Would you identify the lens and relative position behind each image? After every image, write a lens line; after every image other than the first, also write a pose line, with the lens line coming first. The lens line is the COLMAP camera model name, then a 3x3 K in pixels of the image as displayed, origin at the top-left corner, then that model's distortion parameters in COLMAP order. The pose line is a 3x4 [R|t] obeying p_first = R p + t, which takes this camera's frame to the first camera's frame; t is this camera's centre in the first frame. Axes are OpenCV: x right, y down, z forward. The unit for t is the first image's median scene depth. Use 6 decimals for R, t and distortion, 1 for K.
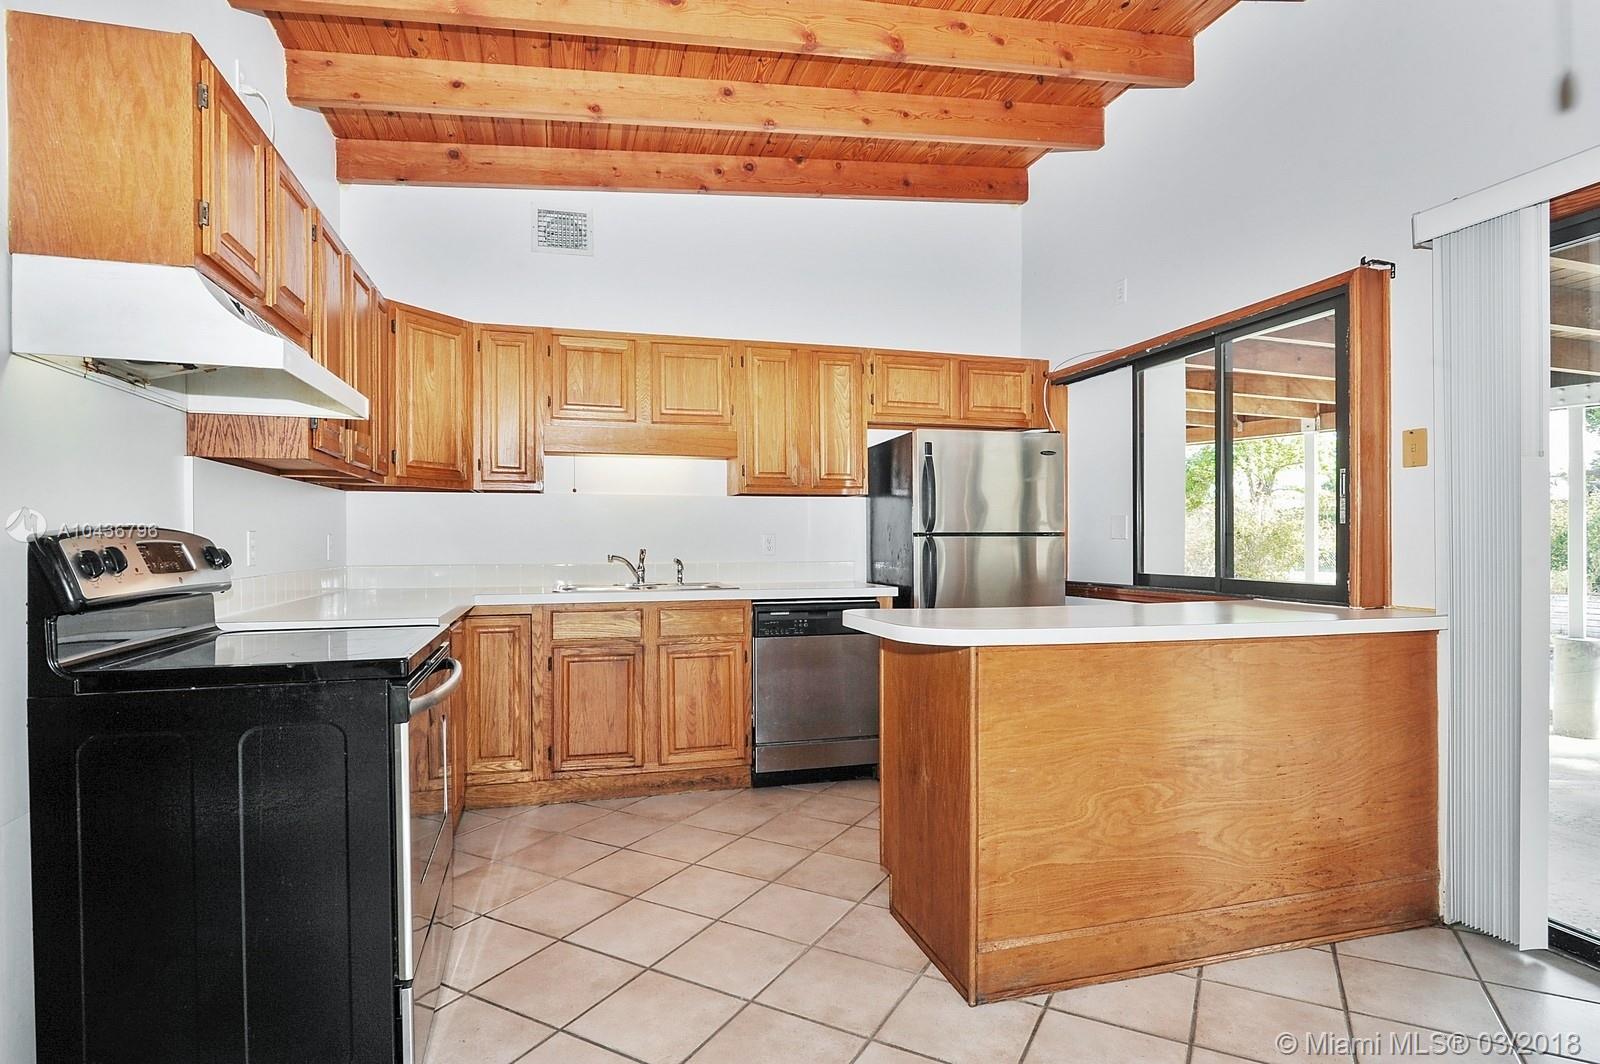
lens RADIAL K [[817.7, 0, 796.2], [0, 817.7, 539.4], [0, 0, 1]] dist [-0.019449, 0.002558]
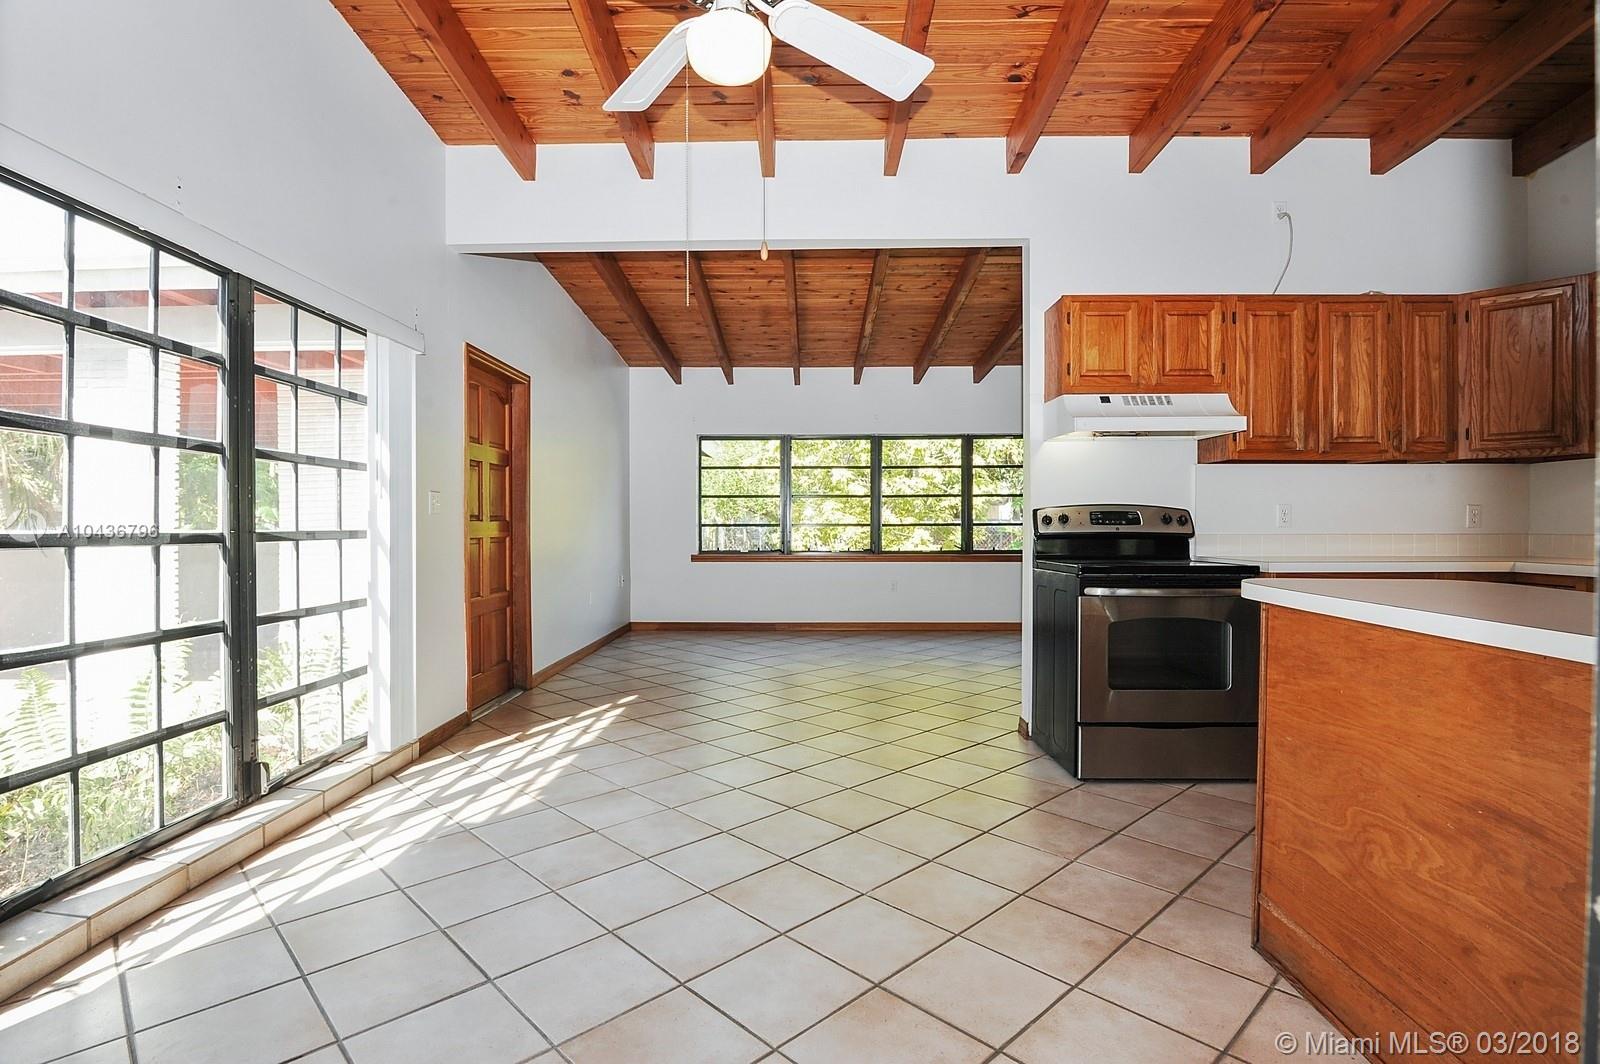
lens RADIAL K [[791.8, 0, 797.1], [0, 791.8, 531.2], [0, 0, 1]] dist [0.002677, 0.000299]
pose [[-0.293760, 0.009261, -0.955834, 0.981562], [0.008333, 0.999940, 0.007127, 0.022743], [0.955843, -0.005871, -0.293819, 0.540271]]
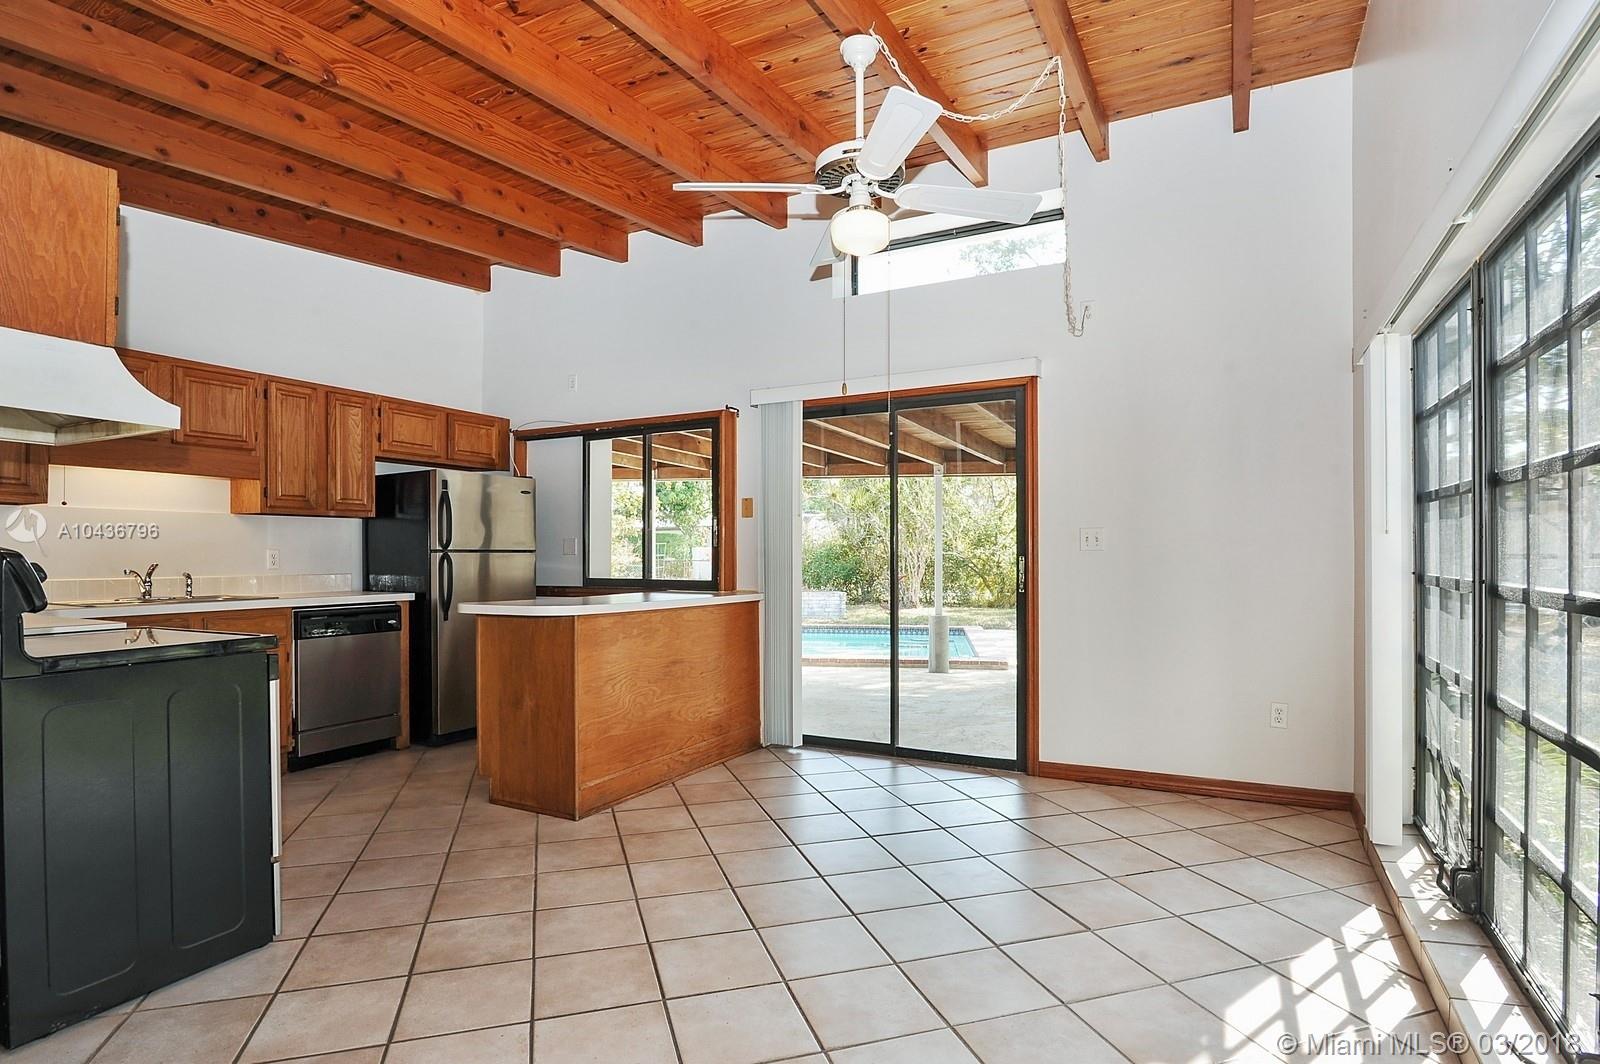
lens RADIAL K [[817.7, 0, 798.1], [0, 817.7, 544.4], [0, 0, 1]] dist [-0.019449, 0.002558]
pose [[0.691008, 0.010426, 0.722772, -0.529693], [-0.000474, 0.999902, -0.013970, 0.001879], [-0.722847, 0.009311, 0.690946, -0.409643]]
